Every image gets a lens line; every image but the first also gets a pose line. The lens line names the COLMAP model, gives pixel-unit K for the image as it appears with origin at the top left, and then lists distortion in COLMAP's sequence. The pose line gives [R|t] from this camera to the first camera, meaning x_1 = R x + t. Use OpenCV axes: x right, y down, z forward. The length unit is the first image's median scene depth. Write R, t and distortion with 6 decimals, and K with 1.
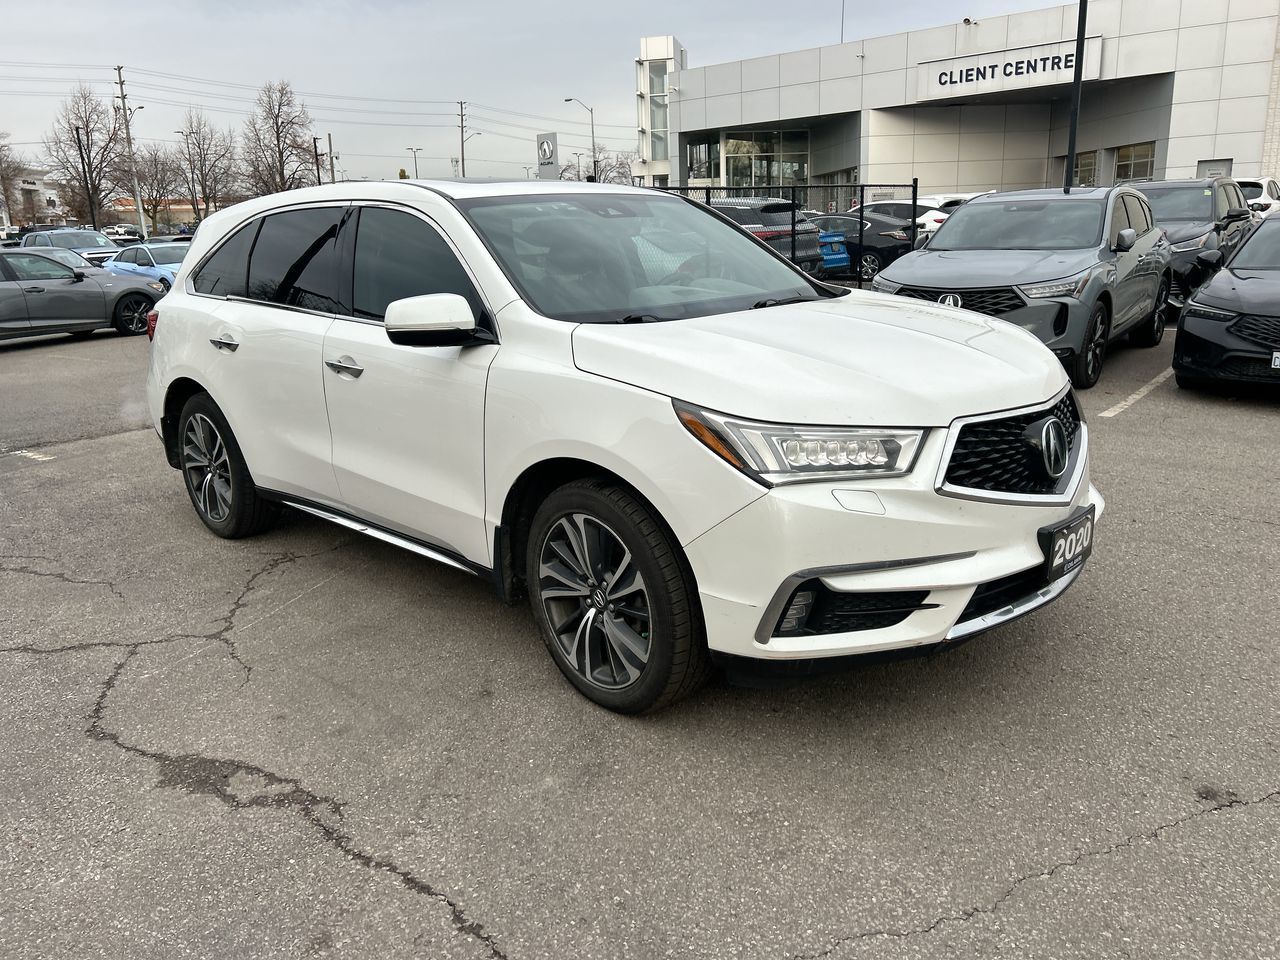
lens RADIAL K [[951.1, 0, 642.5], [0, 951.1, 487.9], [0, 0, 1]] dist [0.054441, -0.055340]
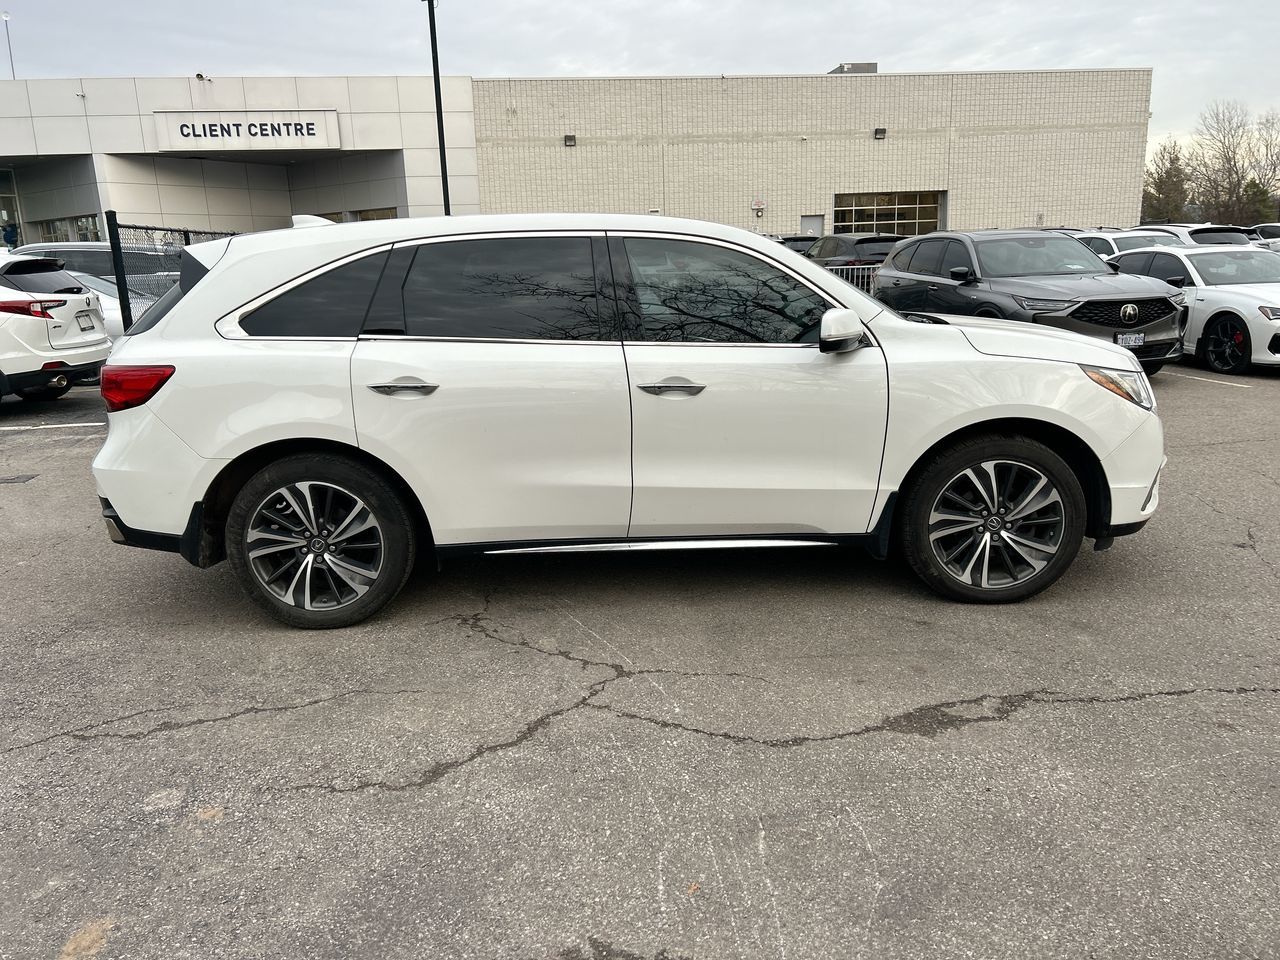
lens RADIAL K [[951.1, 0, 630.6], [0, 951.1, 485.5], [0, 0, 1]] dist [0.054441, -0.055340]
pose [[0.702801, -0.148916, 0.695626, -1.057209], [0.188792, 0.981825, 0.019444, -0.047684], [-0.685878, 0.117663, 0.718141, 0.284751]]
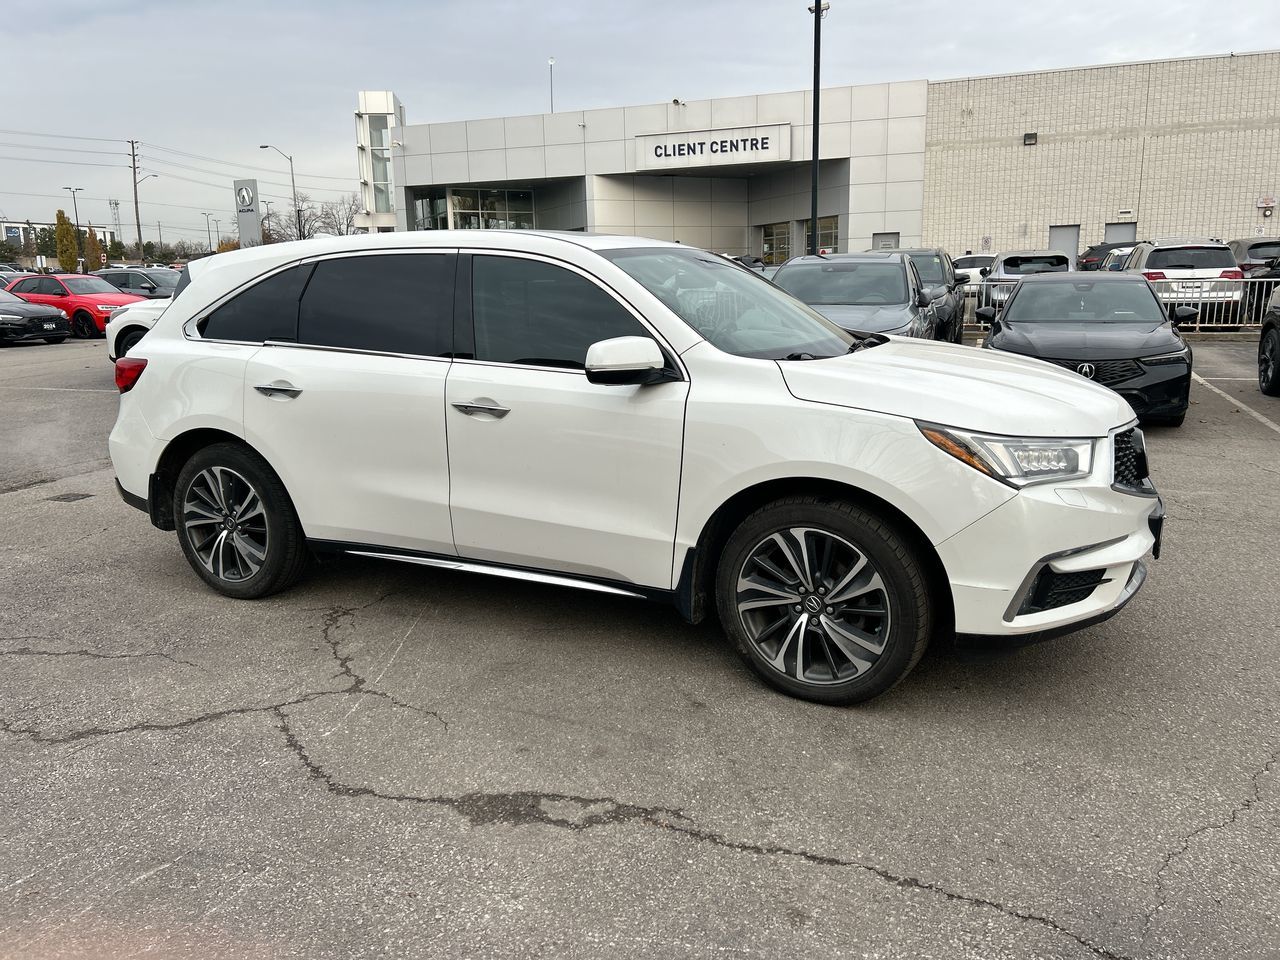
lens RADIAL K [[951.1, 0, 645.4], [0, 951.1, 469.6], [0, 0, 1]] dist [0.054441, -0.055340]
pose [[0.952910, -0.042337, 0.300285, -0.438567], [0.063939, 0.995996, -0.062479, 0.013280], [-0.296437, 0.078737, 0.951801, -0.014509]]
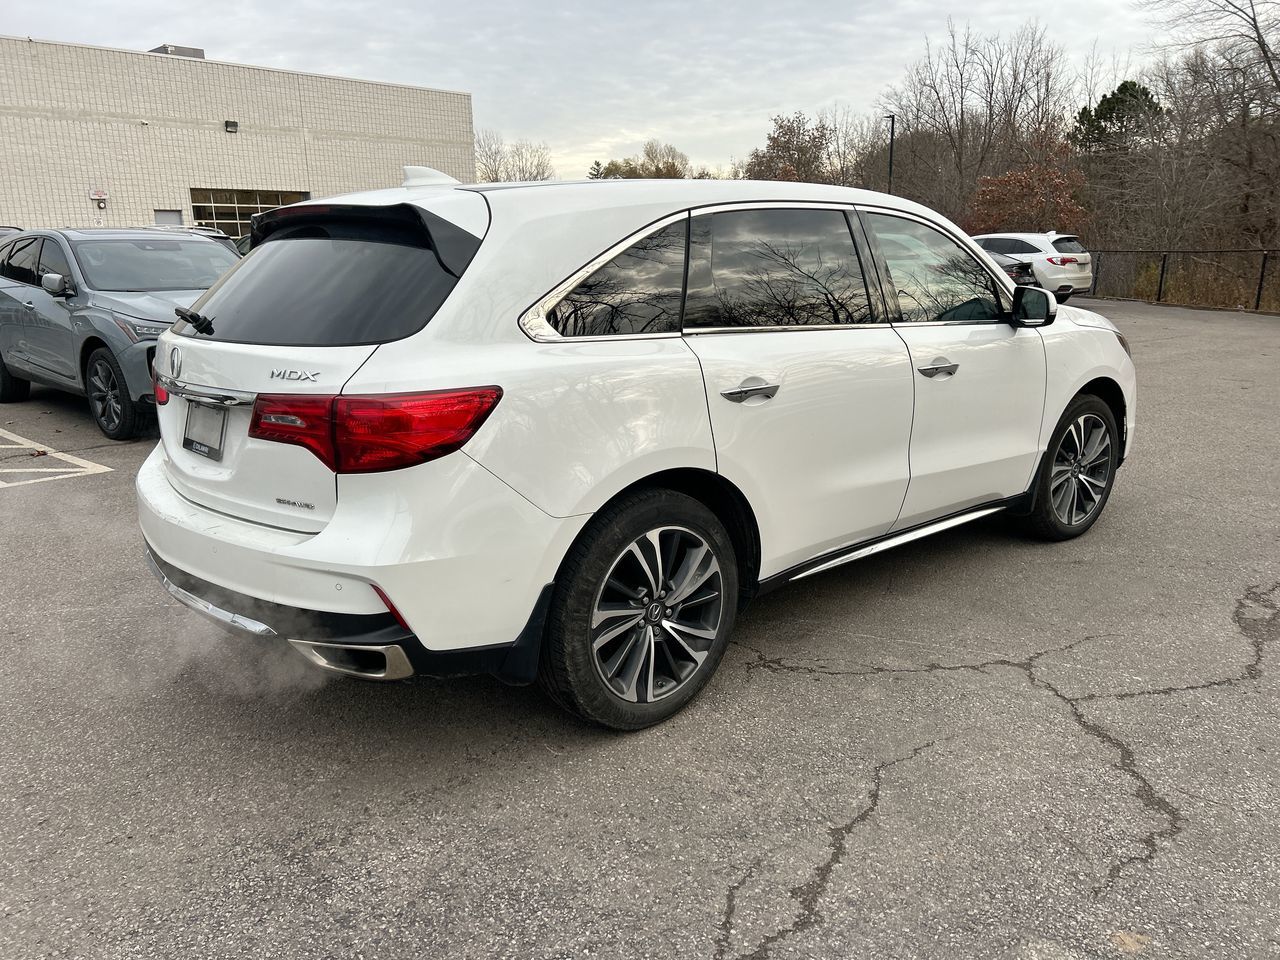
lens RADIAL K [[951.1, 0, 630.1], [0, 951.1, 484.3], [0, 0, 1]] dist [0.054441, -0.055340]
pose [[0.084738, -0.205946, 0.974888, -1.317244], [0.271331, 0.946201, 0.176301, -0.270749], [-0.958749, 0.249578, 0.136059, 1.173179]]
